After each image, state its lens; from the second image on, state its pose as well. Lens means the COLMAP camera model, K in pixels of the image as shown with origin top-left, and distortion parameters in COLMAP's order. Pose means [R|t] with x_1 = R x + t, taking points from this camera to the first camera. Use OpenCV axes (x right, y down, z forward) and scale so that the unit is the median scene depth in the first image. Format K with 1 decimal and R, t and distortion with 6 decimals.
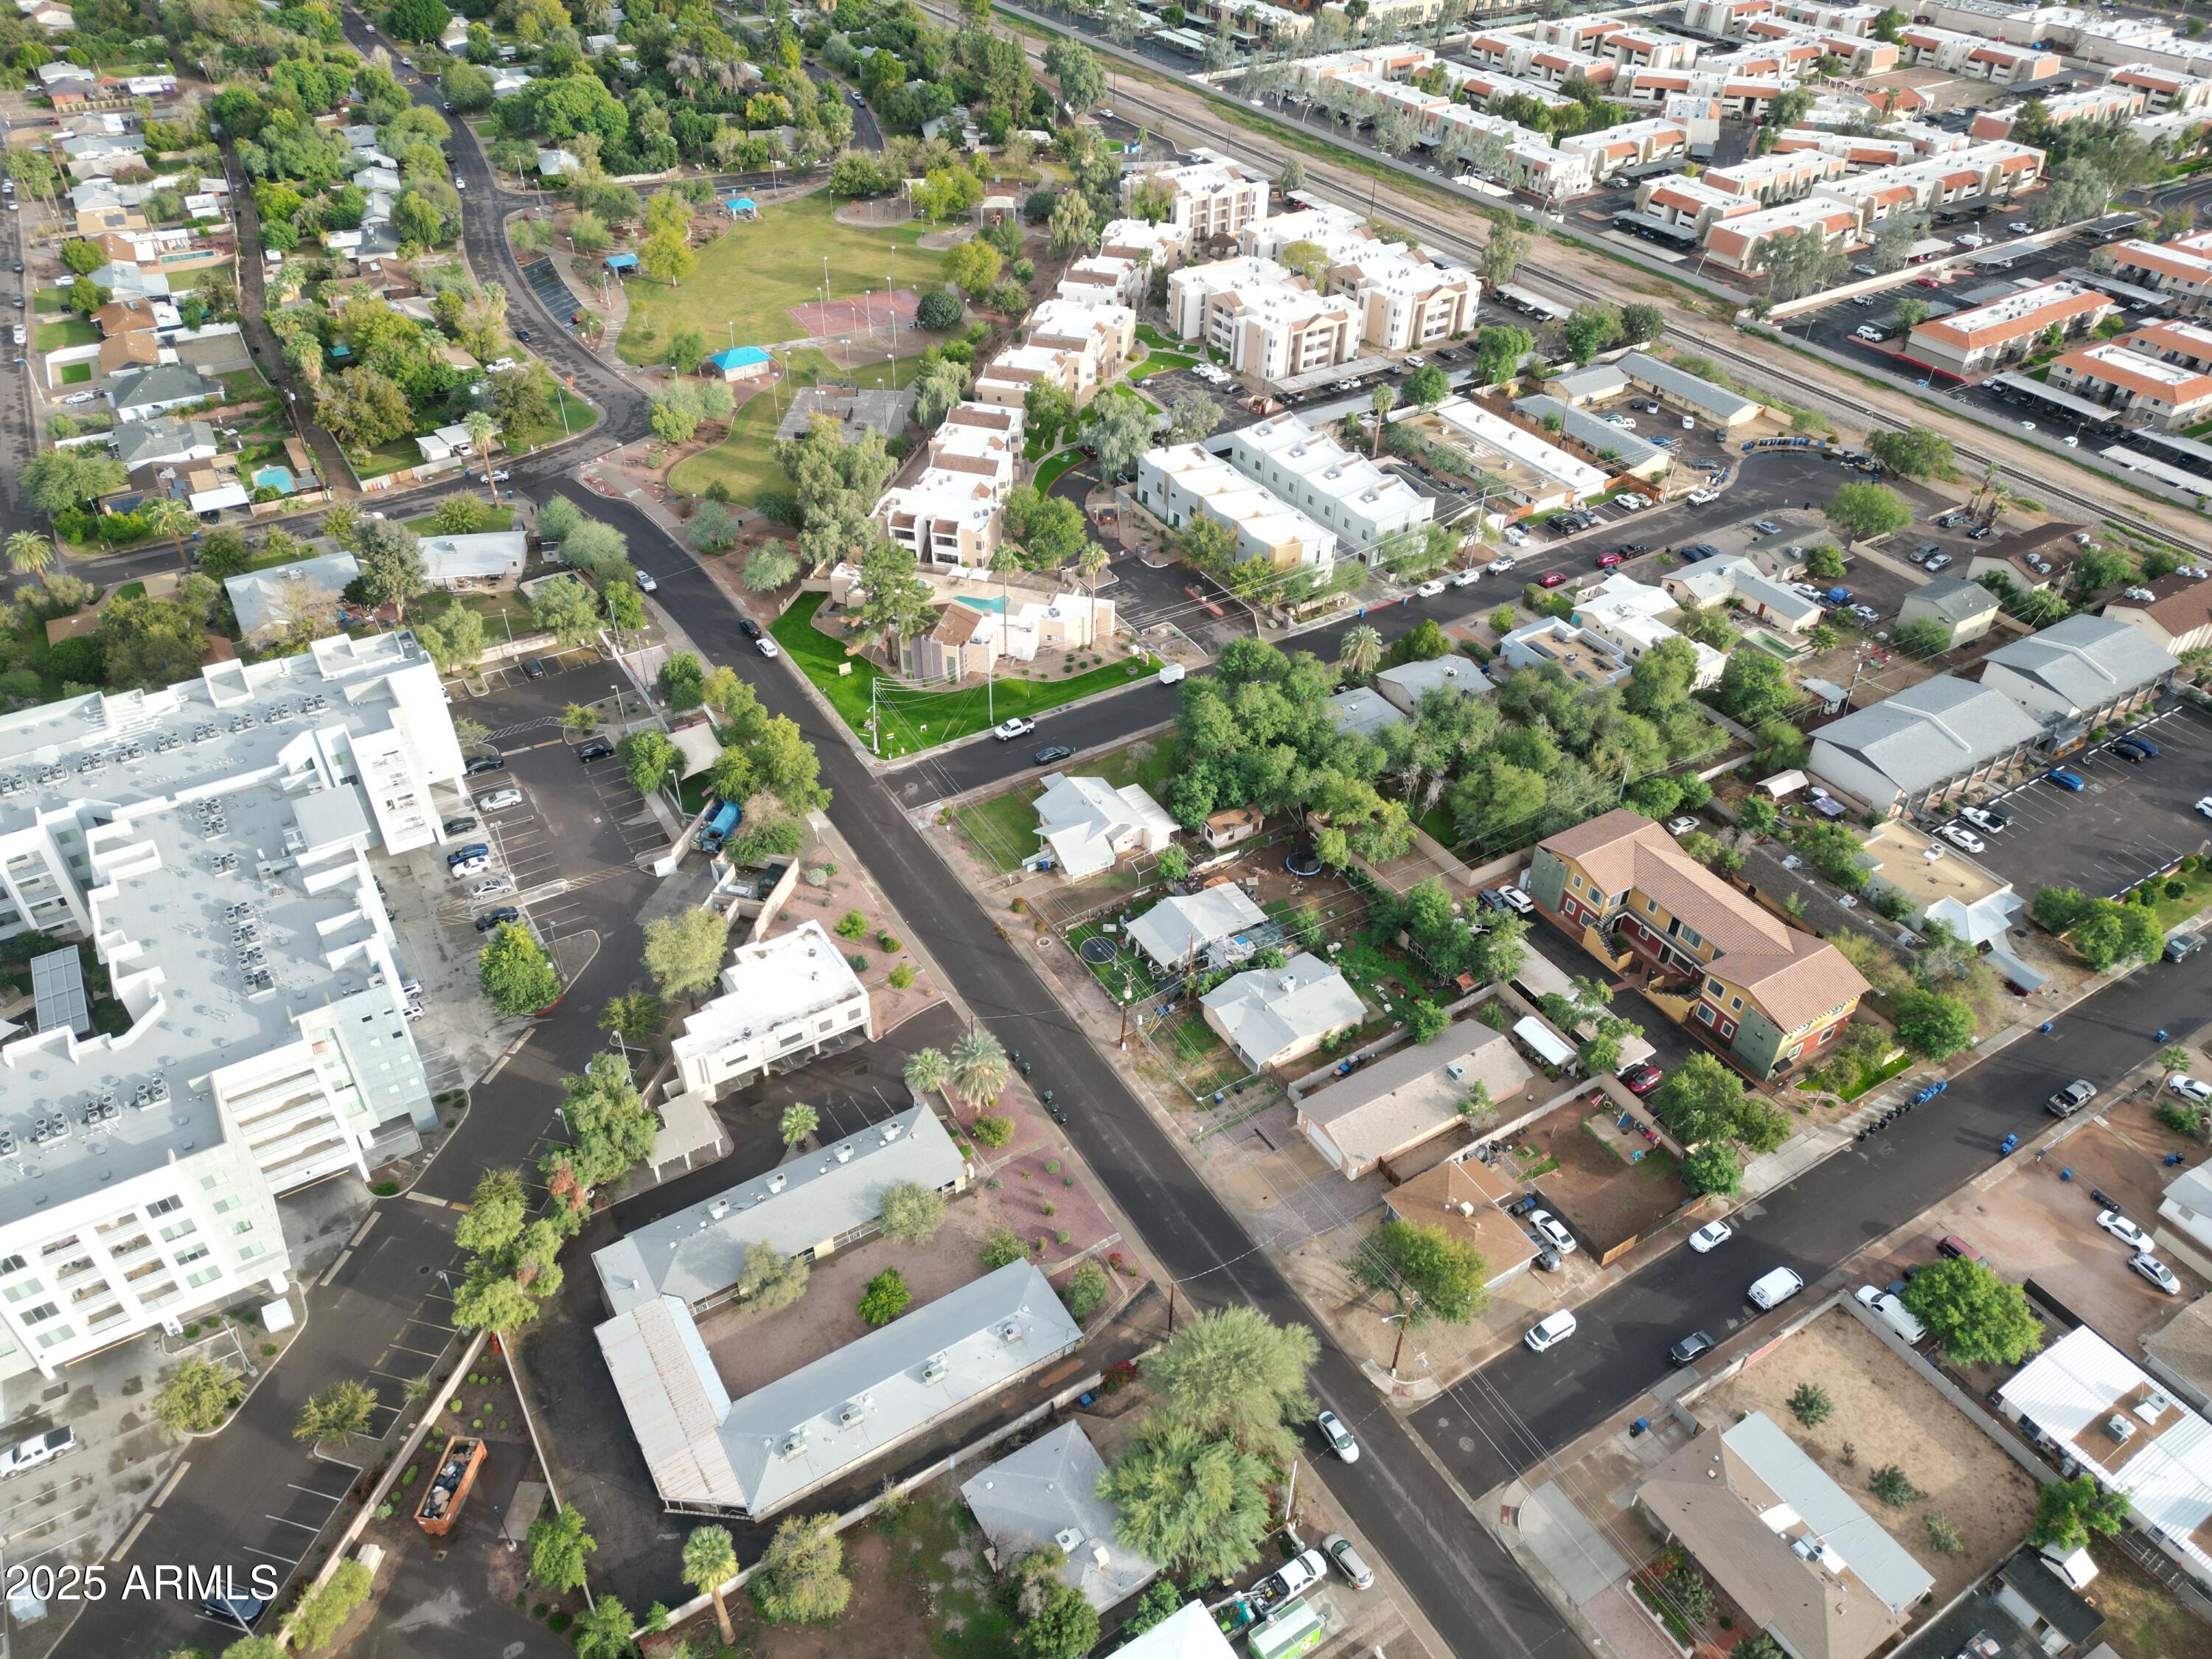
lens RADIAL K [[1538.4, 0, 1095.8], [0, 1538.4, 822.7], [0, 0, 1]] dist [0.085062, -0.083600]
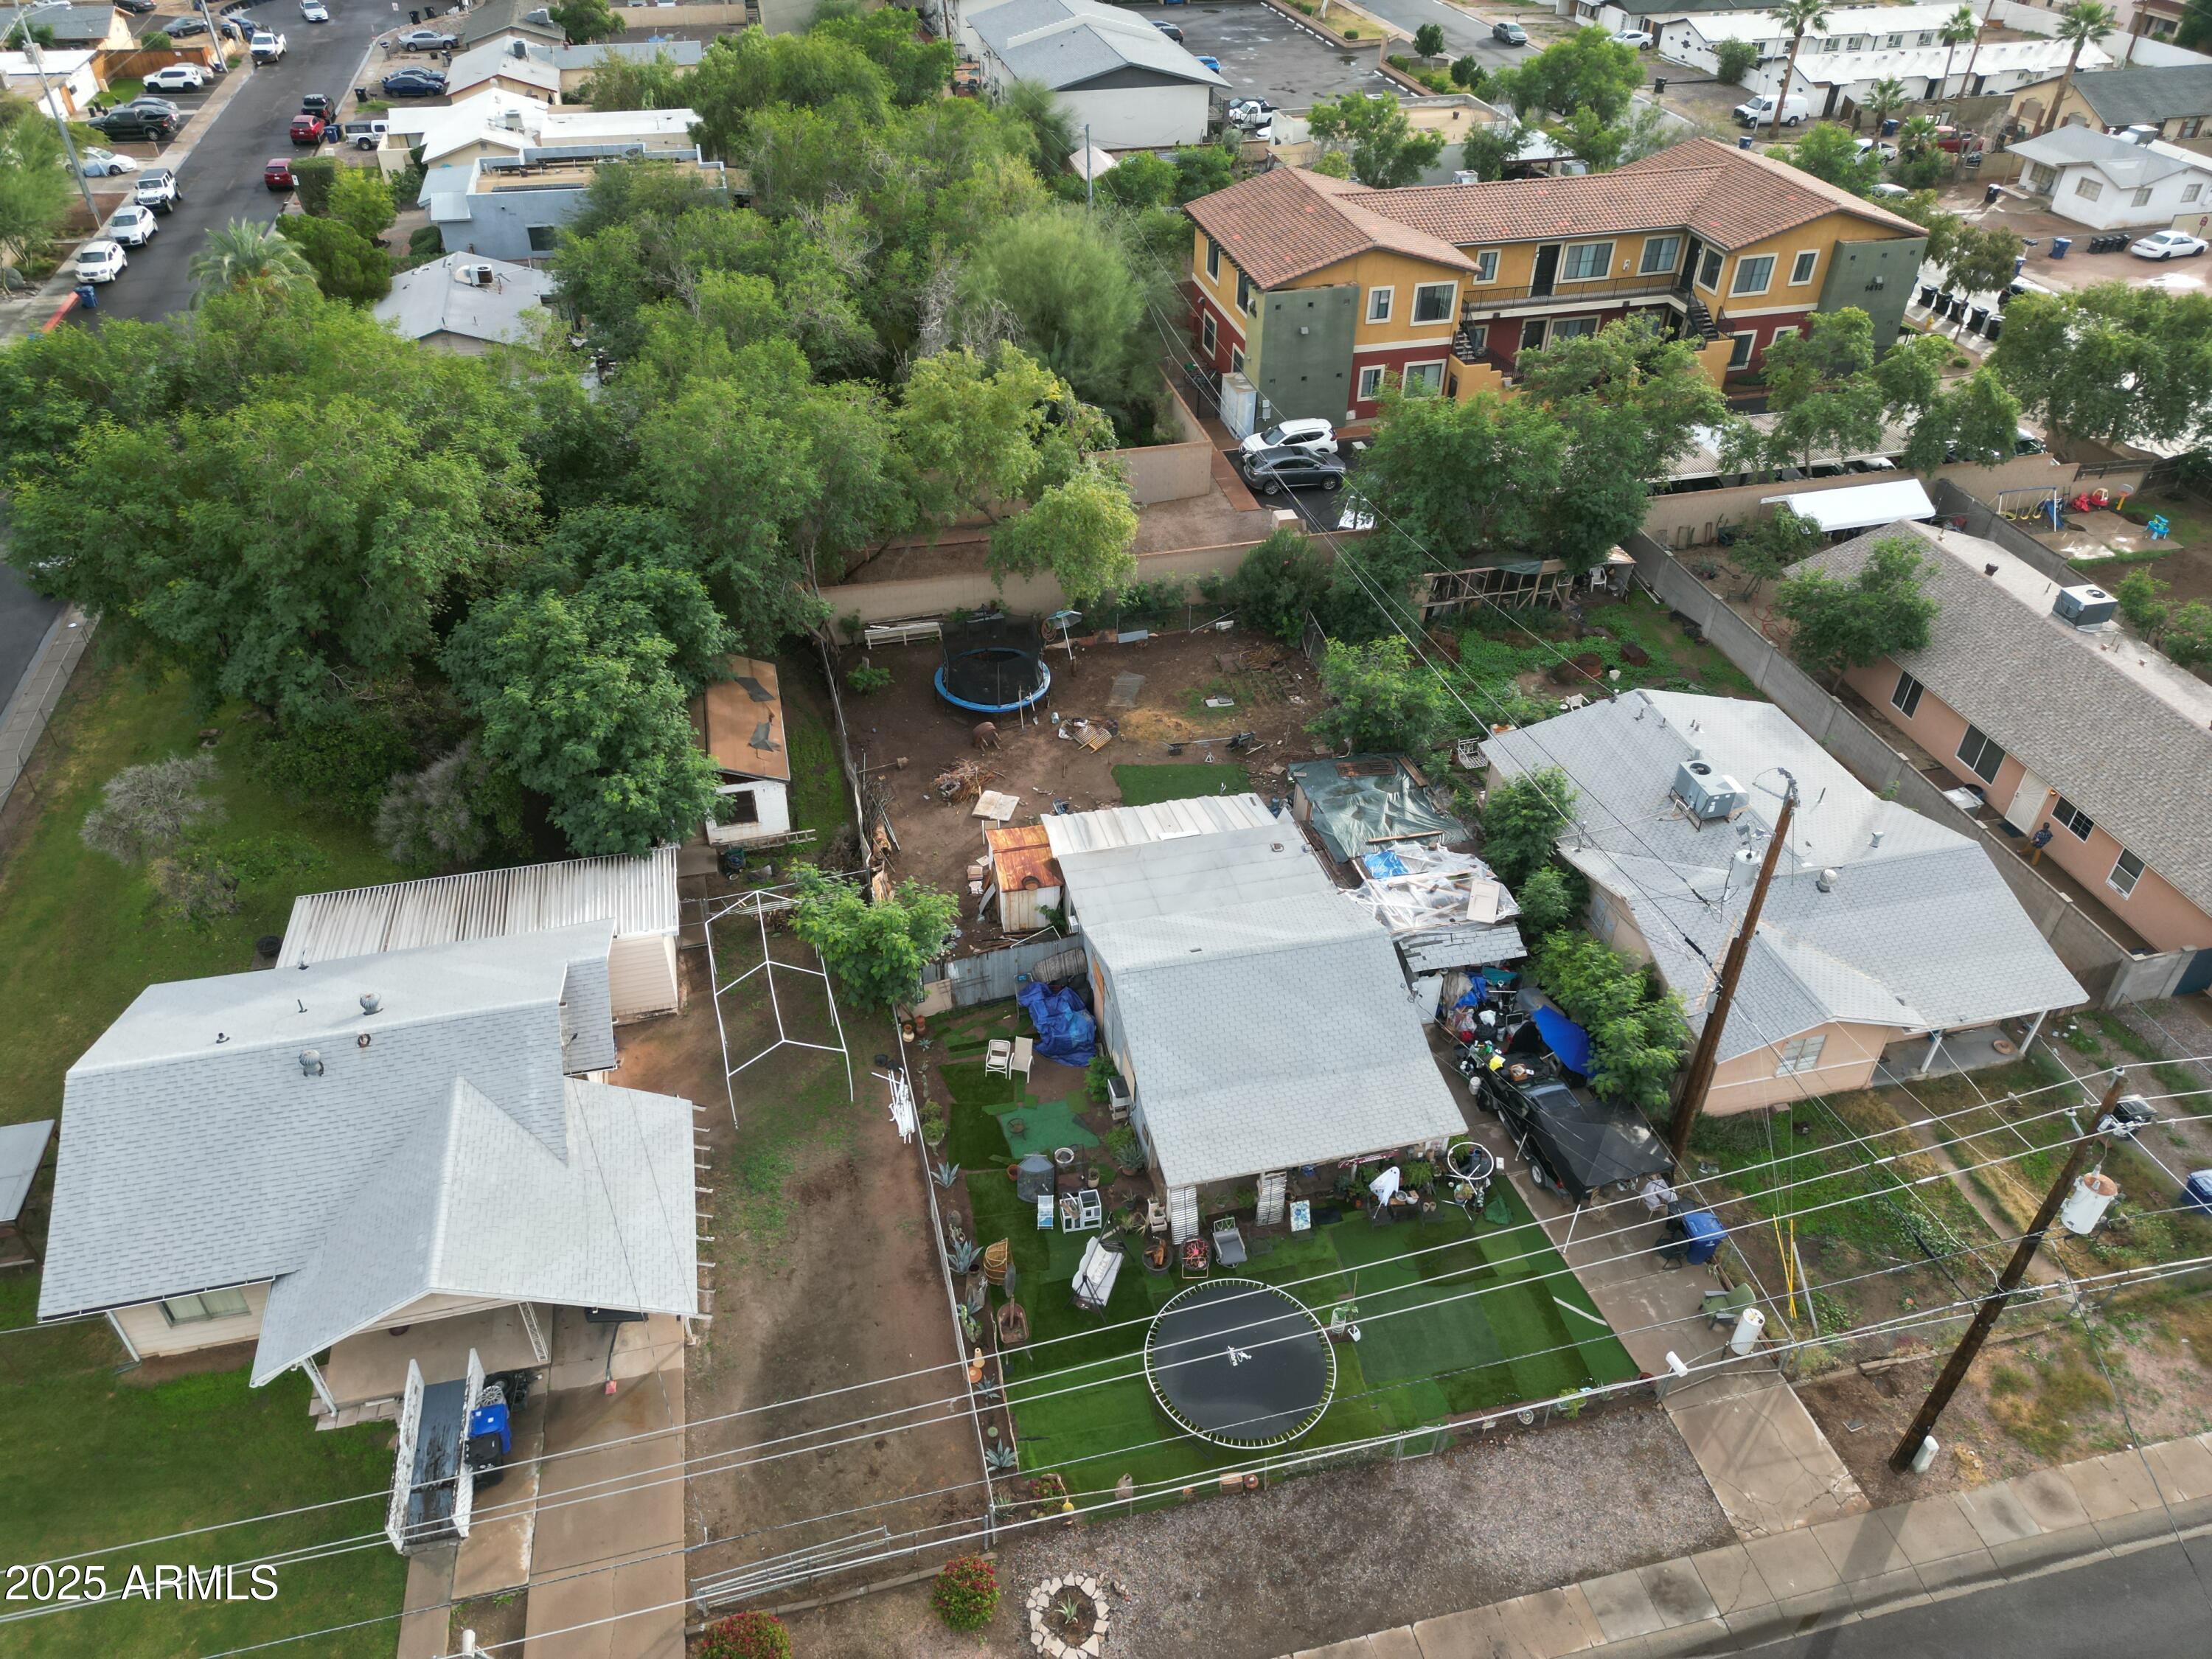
lens RADIAL K [[1542.4, 0, 1095.5], [0, 1542.4, 829.6], [0, 0, 1]] dist [0.070483, -0.060461]
pose [[0.306759, -0.589287, 0.747422, -0.104254], [0.589915, 0.733975, 0.336571, -0.041962], [-0.746926, 0.337669, 0.572783, 0.801720]]
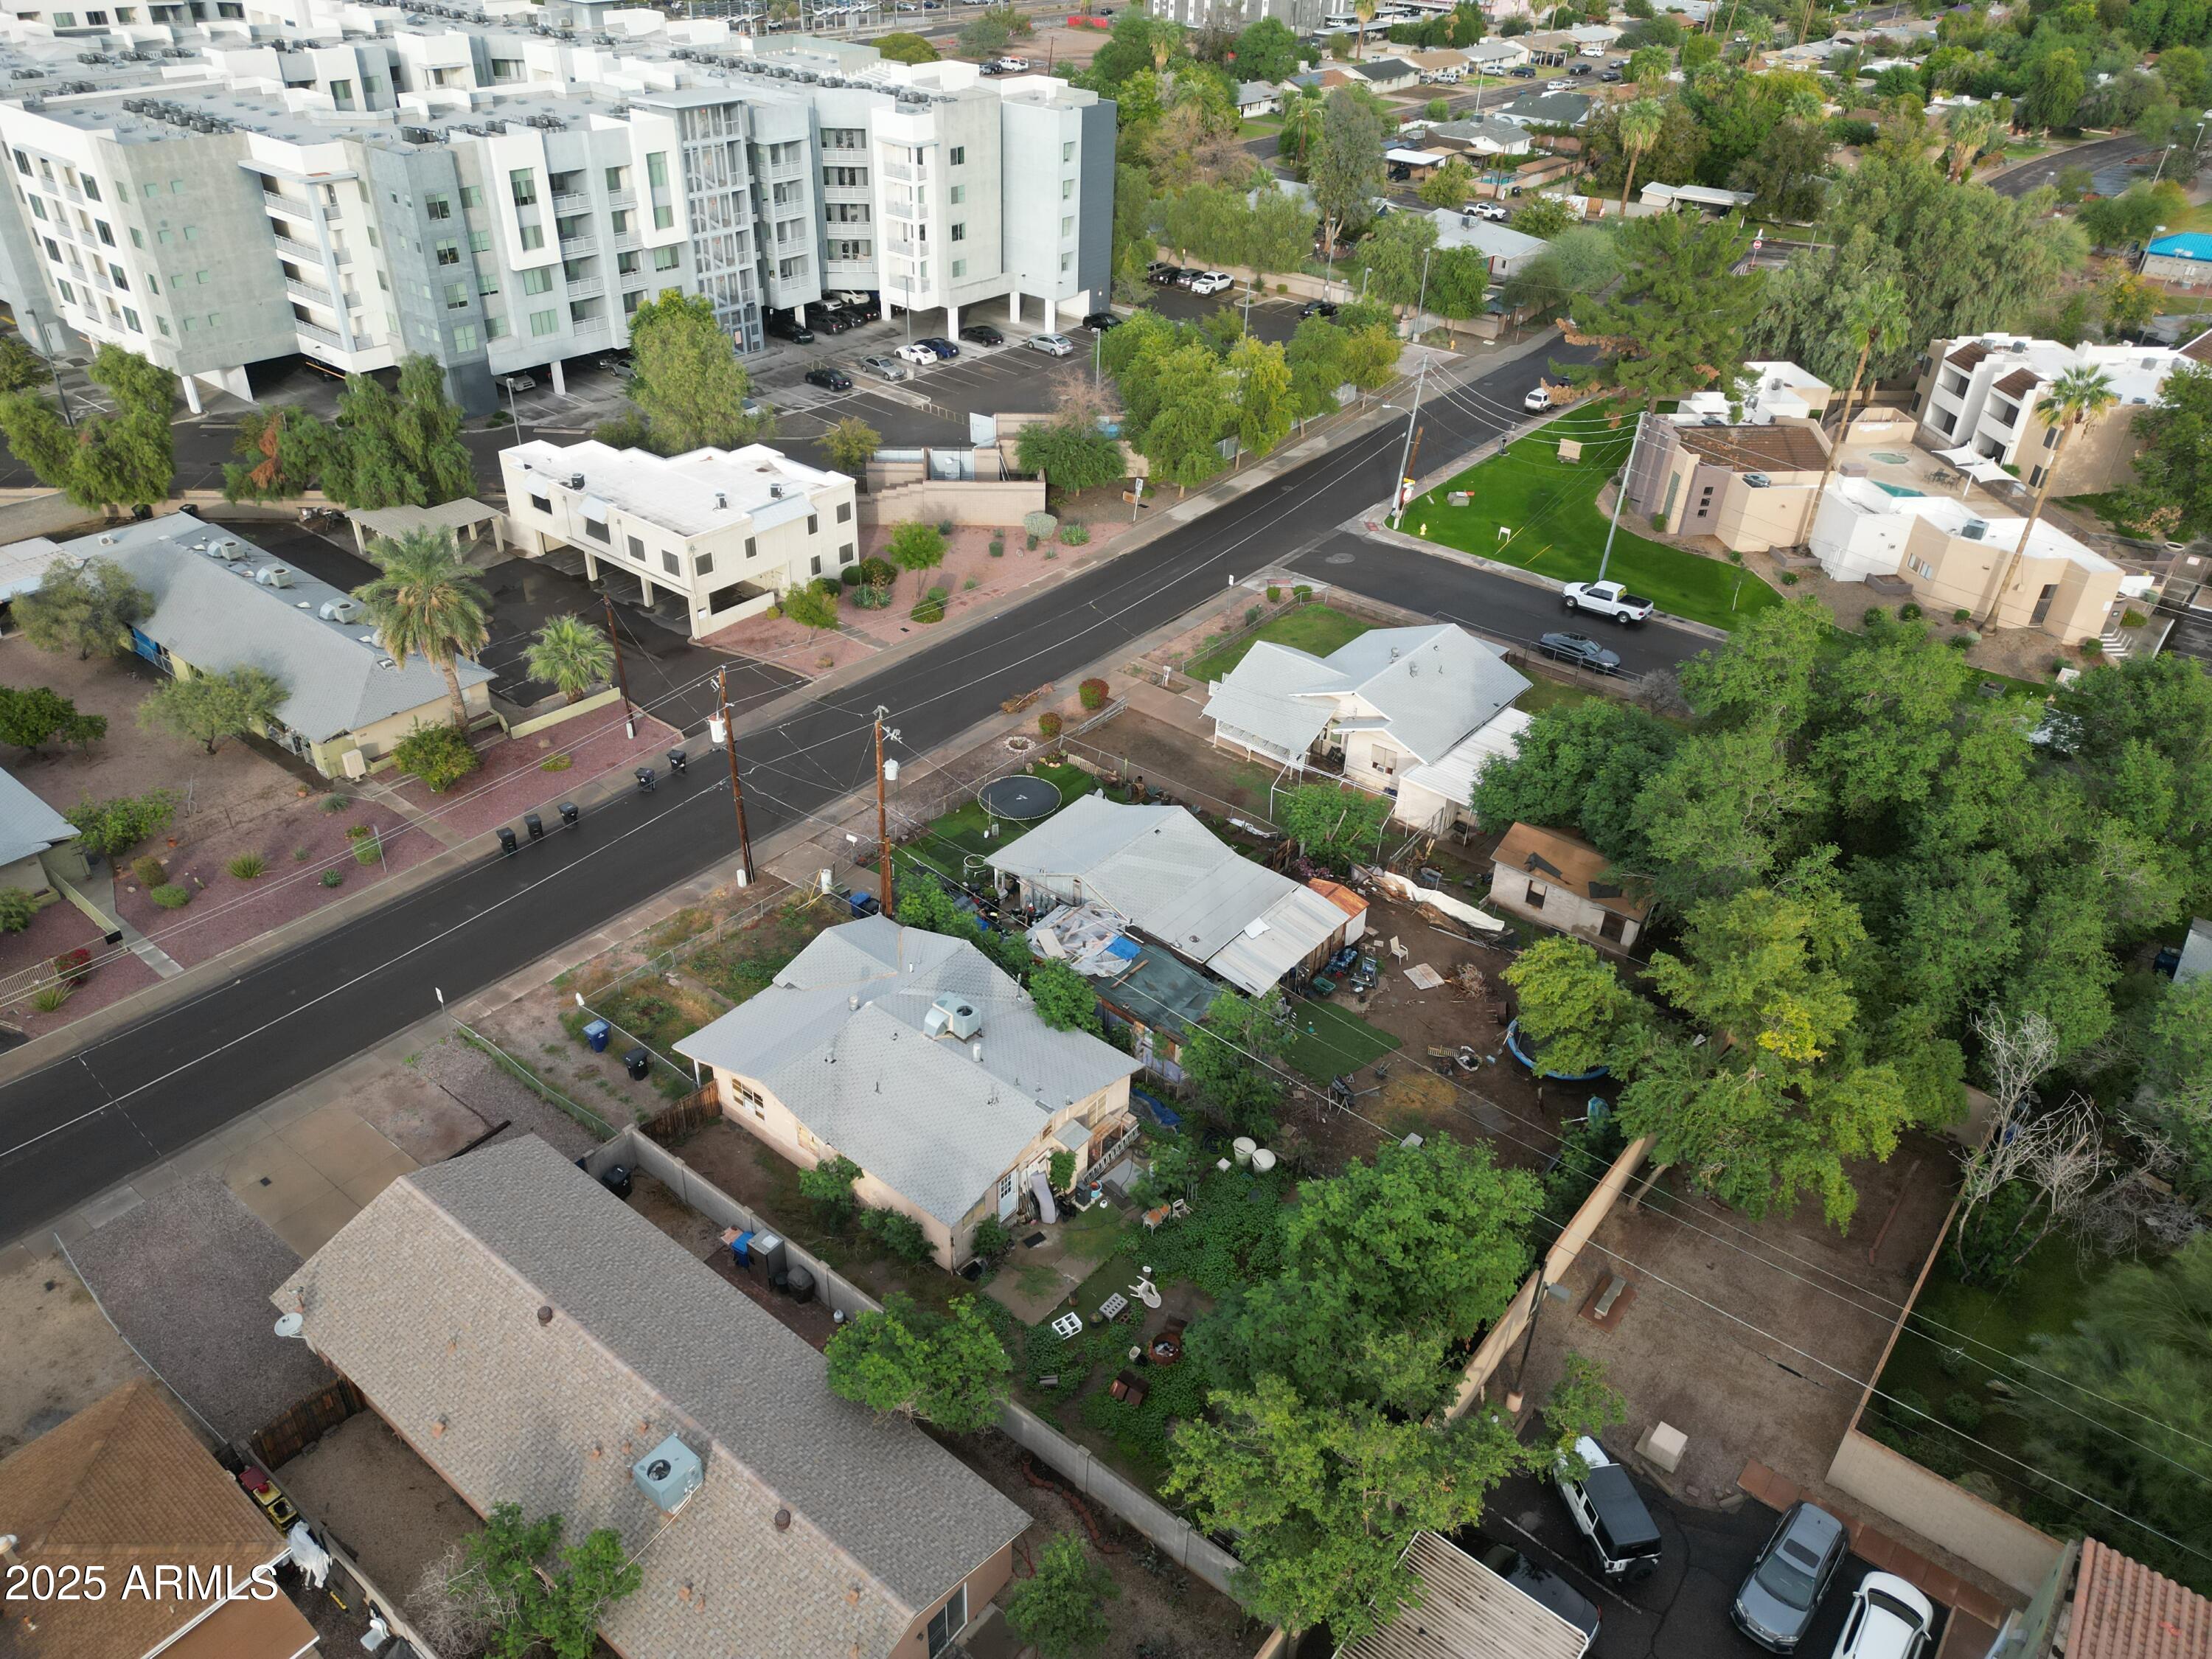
lens RADIAL K [[1545.2, 0, 1097.8], [0, 1545.2, 823.9], [0, 0, 1]] dist [0.079202, -0.078028]
pose [[0.338083, 0.512695, -0.789205, 0.339668], [-0.608350, 0.758884, 0.232390, -0.027538], [0.718060, 0.401546, 0.568464, 0.697716]]
